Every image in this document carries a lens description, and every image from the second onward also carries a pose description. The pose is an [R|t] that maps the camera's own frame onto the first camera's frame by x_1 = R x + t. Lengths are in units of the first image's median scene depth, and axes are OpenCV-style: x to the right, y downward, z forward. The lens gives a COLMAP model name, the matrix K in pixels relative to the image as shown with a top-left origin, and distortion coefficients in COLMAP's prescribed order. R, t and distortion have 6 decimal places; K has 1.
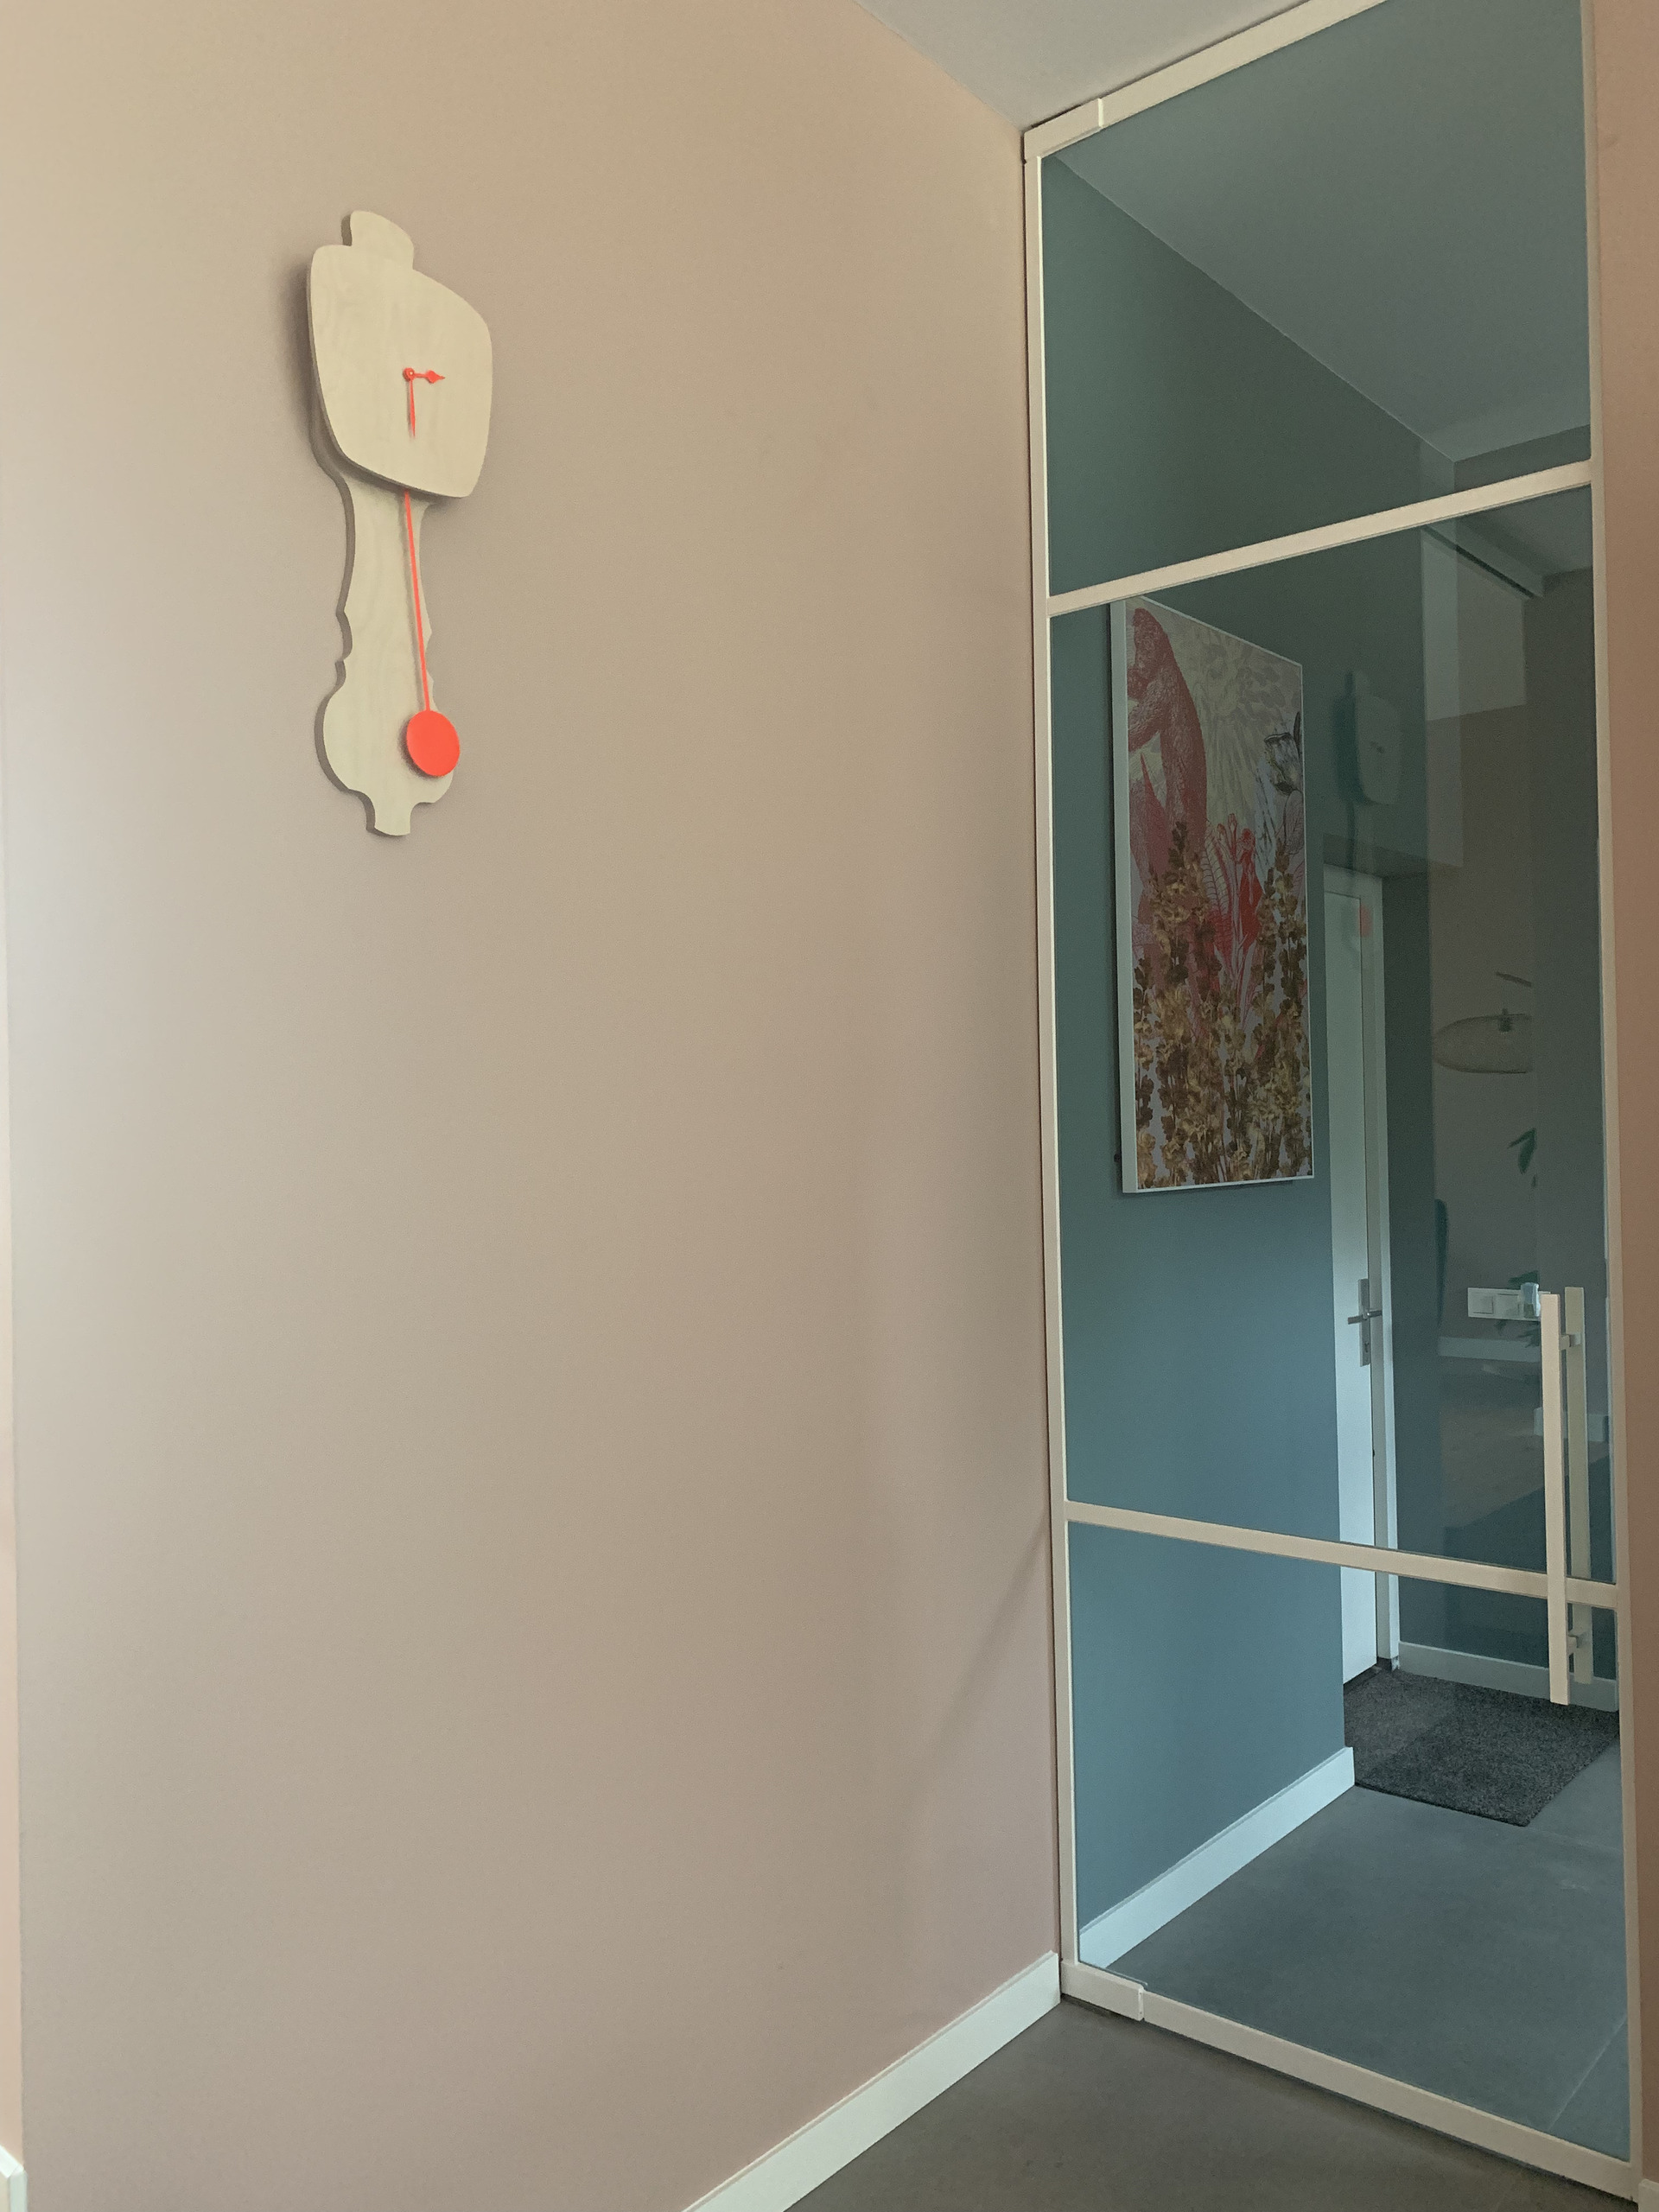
lens RADIAL K [[1683.1, 0, 829.5], [0, 1683.1, 1106.0], [0, 0, 1]] dist [0.182661, -0.233220]
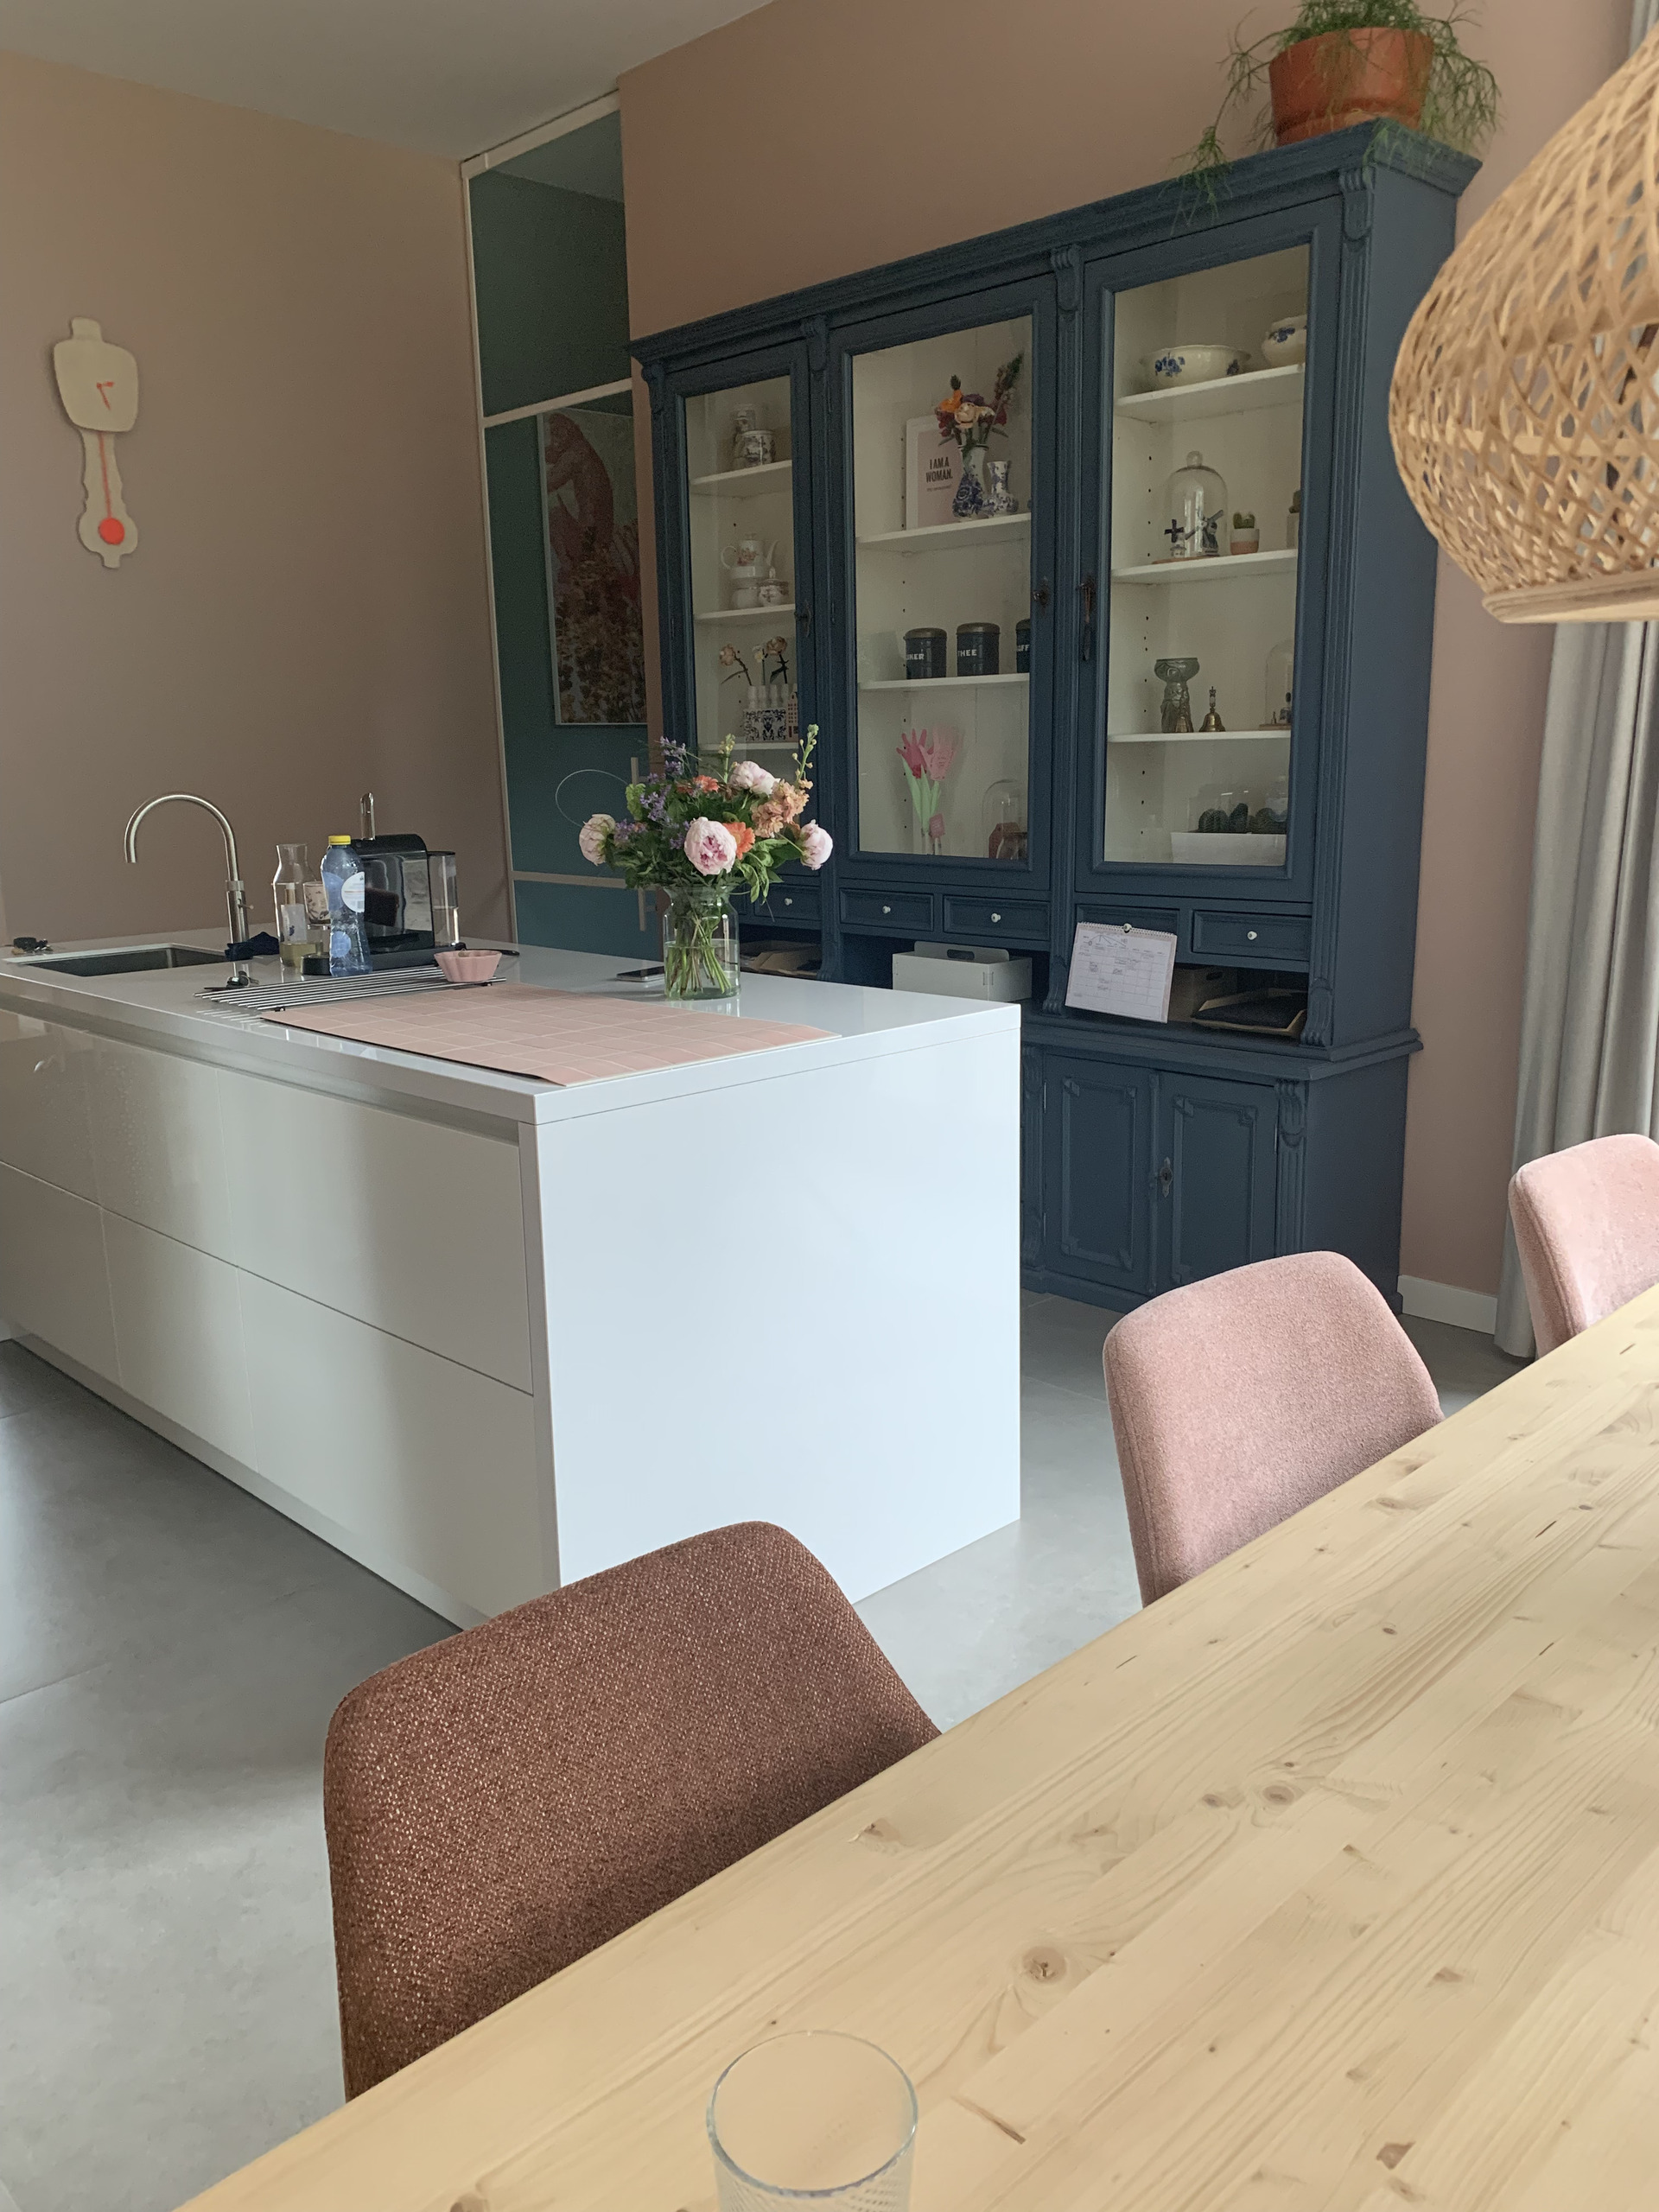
lens RADIAL K [[1680.0, 0, 835.4], [0, 1680.0, 1152.8], [0, 0, 1]] dist [0.004121, -0.004547]
pose [[0.995972, 0.013046, -0.088713, 0.677347], [0.009183, 0.969317, 0.245643, 0.055764], [0.089195, -0.245469, 0.965292, -1.008376]]
